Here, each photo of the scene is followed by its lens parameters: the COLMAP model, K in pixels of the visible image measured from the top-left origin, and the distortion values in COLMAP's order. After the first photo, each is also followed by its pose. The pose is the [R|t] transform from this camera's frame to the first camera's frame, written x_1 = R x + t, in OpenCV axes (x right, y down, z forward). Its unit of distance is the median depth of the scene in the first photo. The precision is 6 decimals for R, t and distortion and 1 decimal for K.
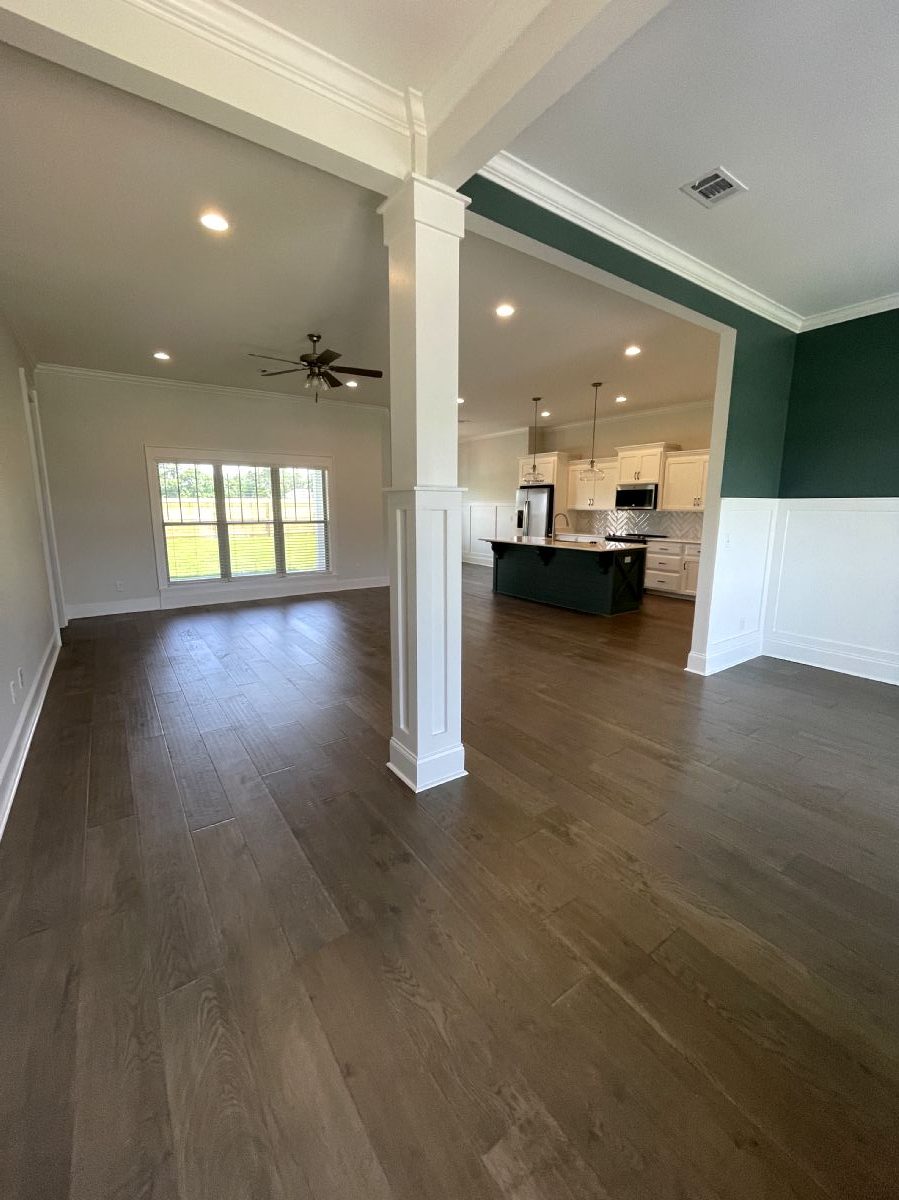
lens RADIAL K [[485.3, 0, 448.3], [0, 485.3, 595.3], [0, 0, 1]] dist [-0.001799, -0.000426]
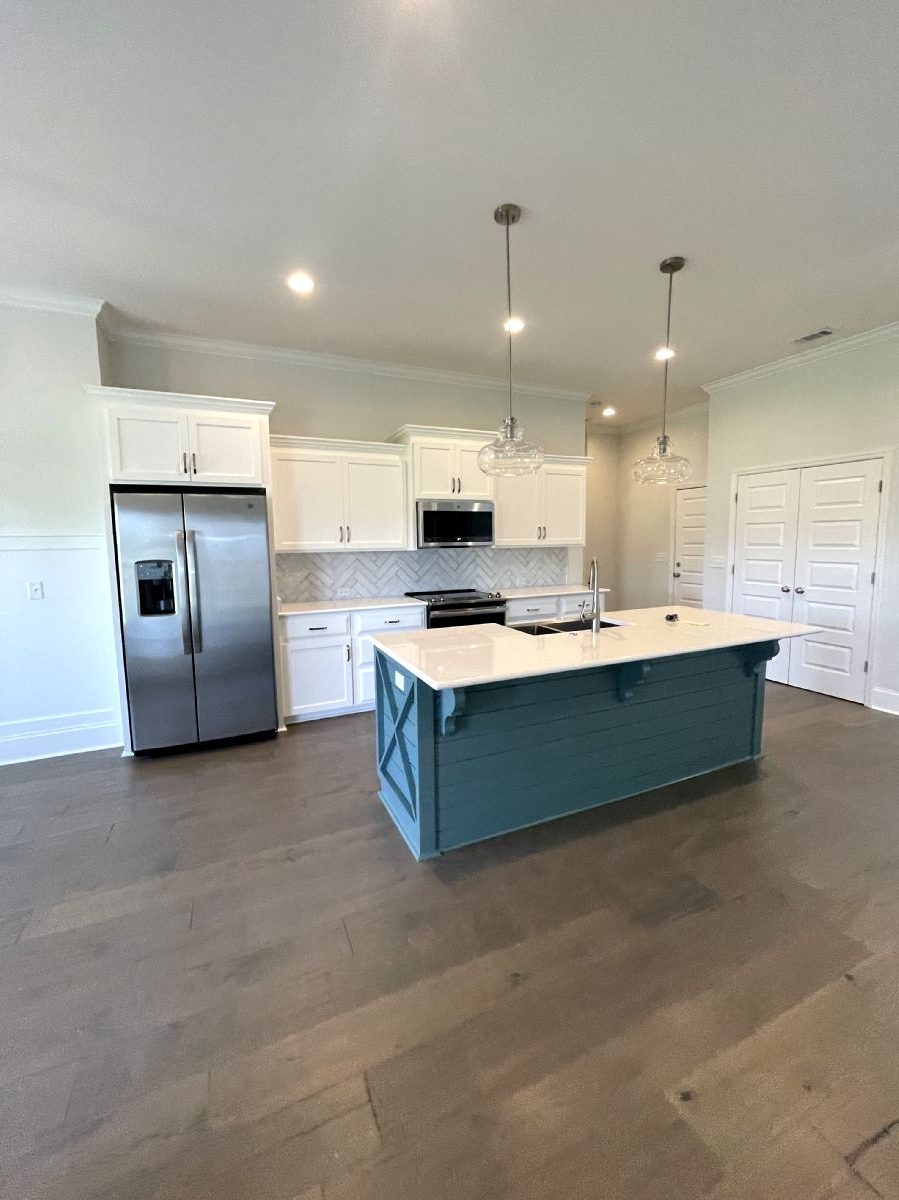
lens RADIAL K [[485.3, 0, 456.4], [0, 485.3, 596.2], [0, 0, 1]] dist [-0.001799, -0.000426]
pose [[0.172605, -0.120447, 0.977599, -0.149970], [0.190481, 0.977842, 0.086846, -0.169070], [-0.966398, 0.171224, 0.191723, 0.898363]]
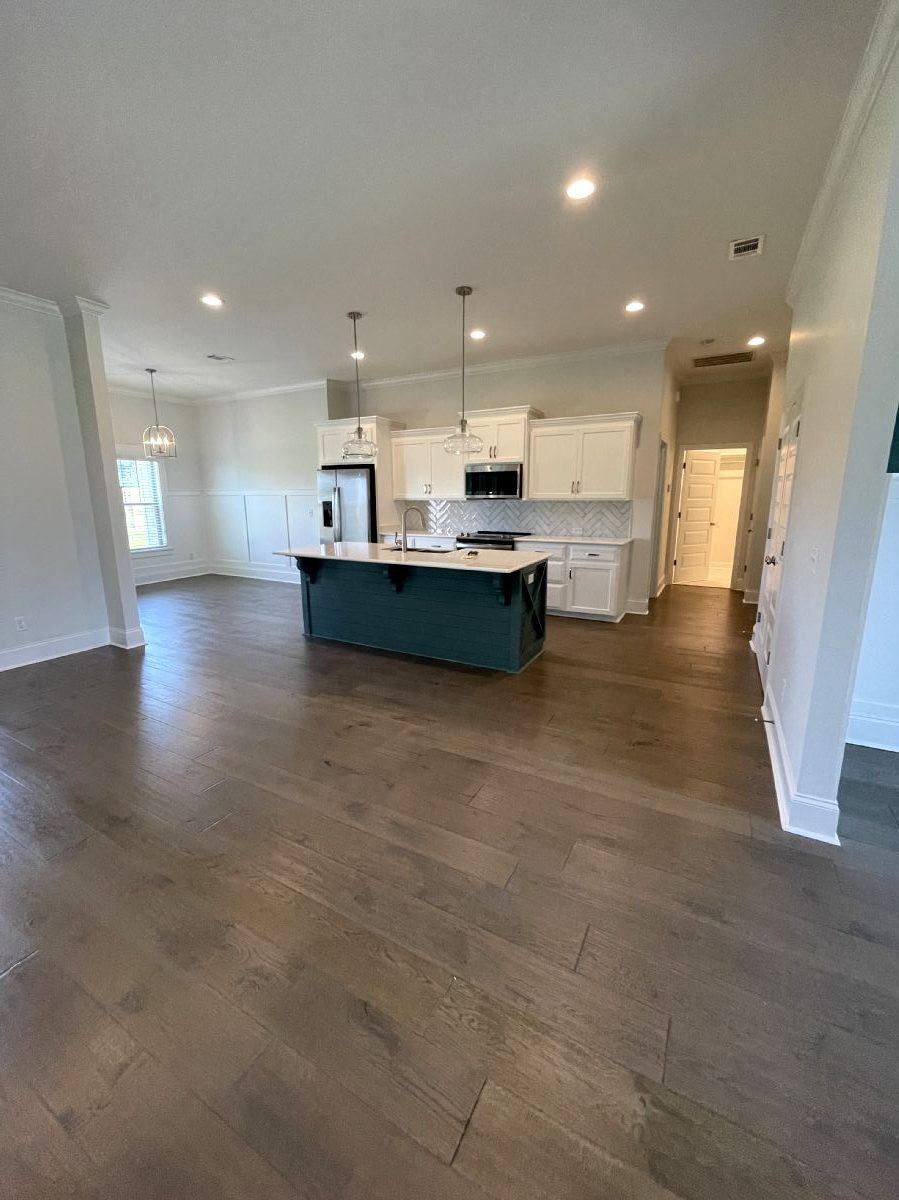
lens RADIAL K [[485.3, 0, 444.1], [0, 485.3, 595.8], [0, 0, 1]] dist [-0.001799, -0.000426]
pose [[0.902197, -0.094743, 0.420791, -0.002702], [0.085004, 0.995500, 0.041887, -0.067247], [-0.422866, -0.002022, 0.906190, 0.364129]]
